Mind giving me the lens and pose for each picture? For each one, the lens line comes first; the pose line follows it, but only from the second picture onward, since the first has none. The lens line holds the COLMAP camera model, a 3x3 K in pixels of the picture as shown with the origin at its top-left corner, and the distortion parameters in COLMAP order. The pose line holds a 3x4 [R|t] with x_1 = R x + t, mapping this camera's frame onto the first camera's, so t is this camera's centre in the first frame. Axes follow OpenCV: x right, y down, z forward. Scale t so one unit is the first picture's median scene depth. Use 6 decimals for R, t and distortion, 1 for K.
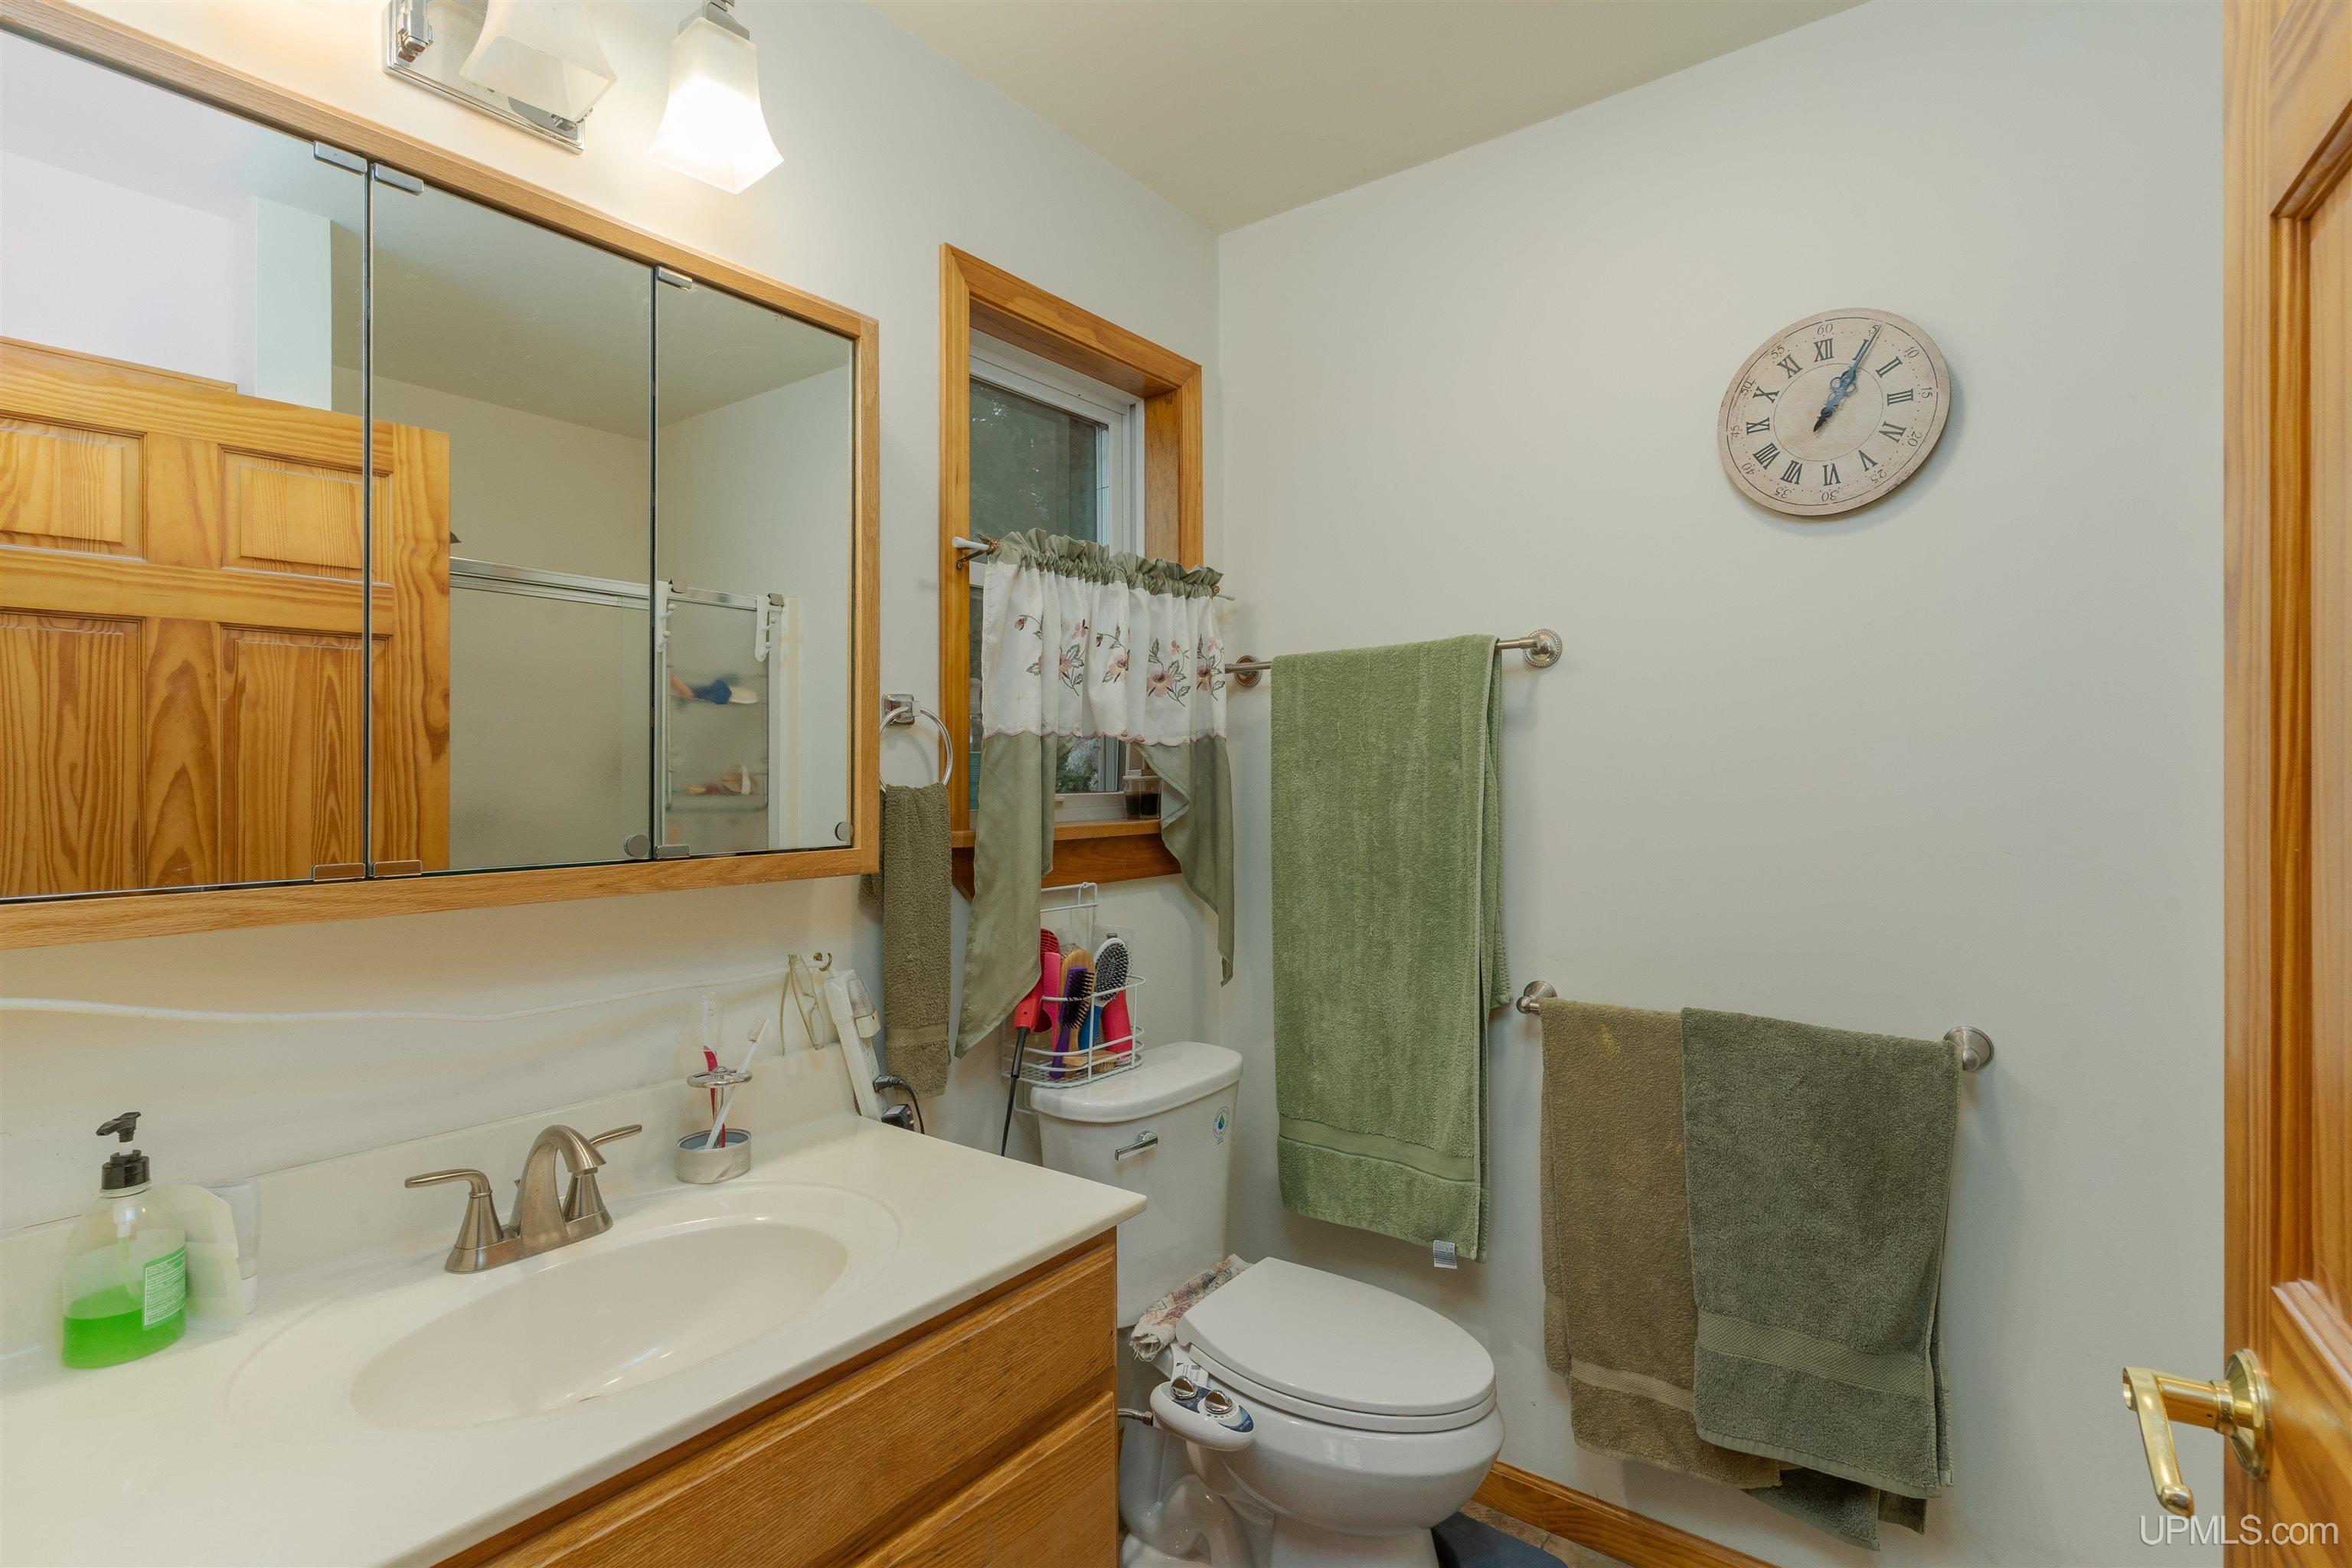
lens RADIAL K [[1131.8, 0, 1165.3], [0, 1131.8, 779.0], [0, 0, 1]] dist [0.001816, 0.000360]
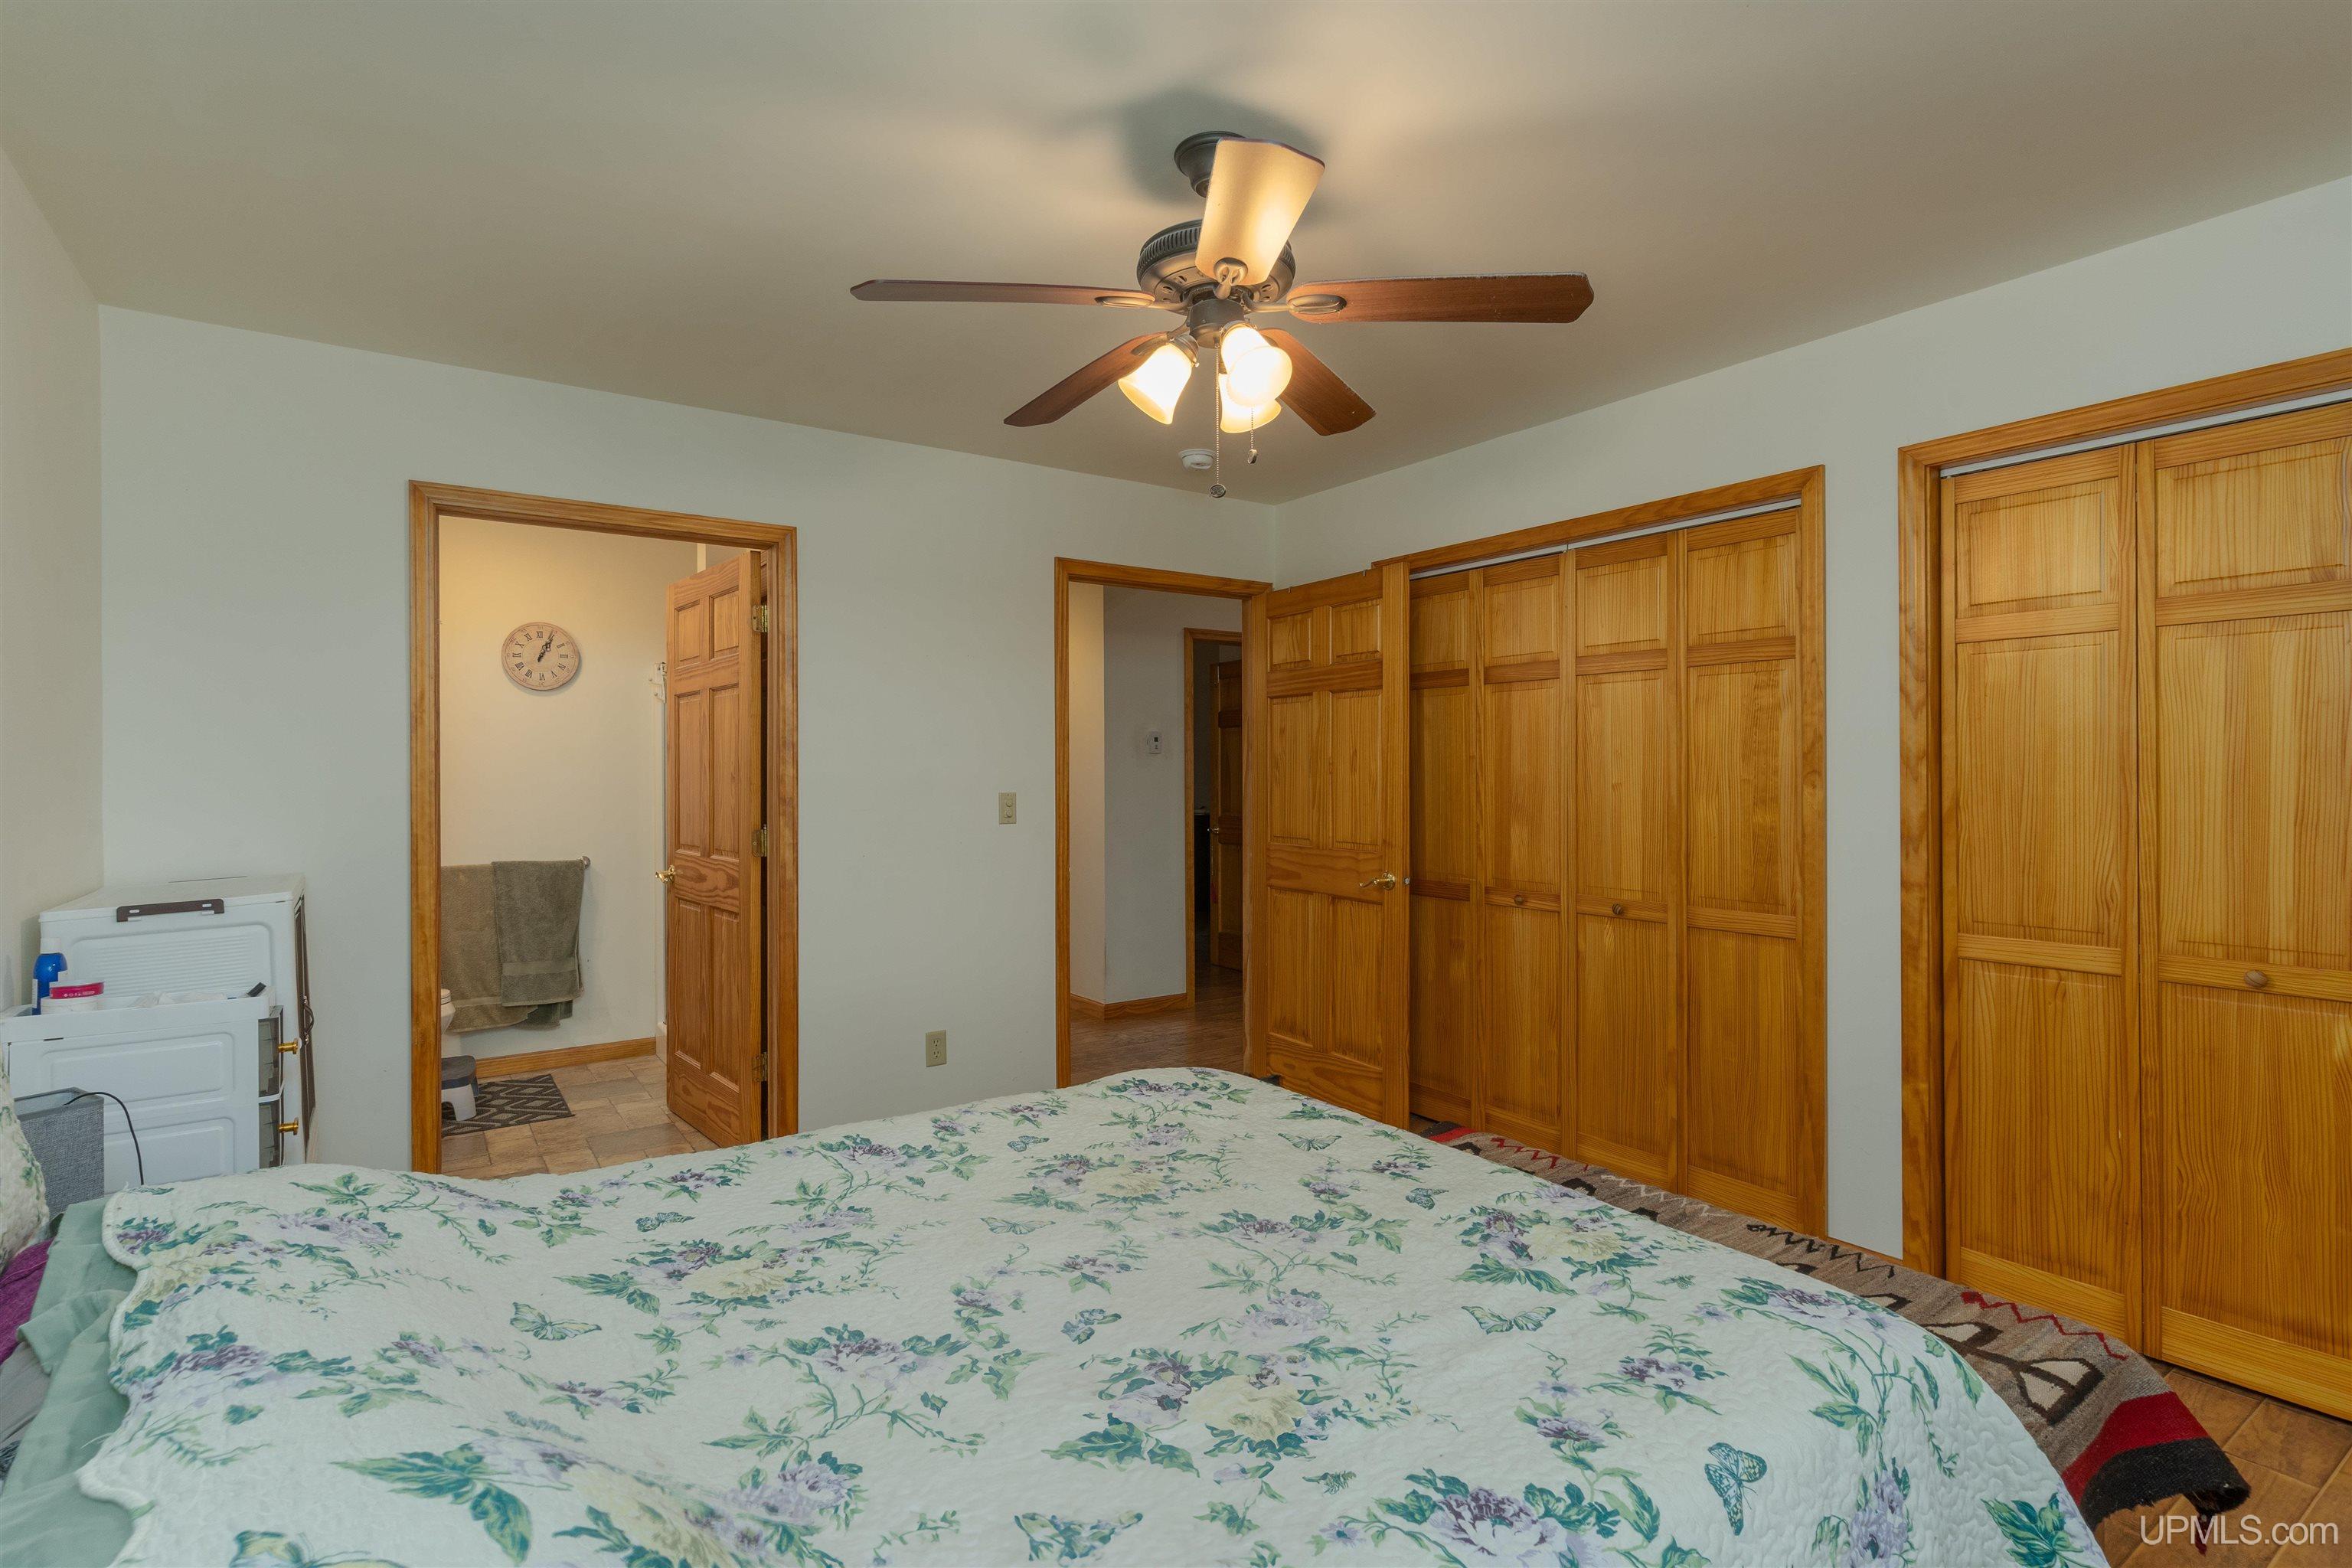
lens RADIAL K [[1131.8, 0, 1168.2], [0, 1131.8, 779.3], [0, 0, 1]] dist [0.001816, 0.000360]
pose [[0.310405, 0.001228, 0.950604, -1.770981], [-0.002560, 0.999997, -0.000456, -0.002443], [-0.950601, -0.002292, 0.310407, -1.523495]]
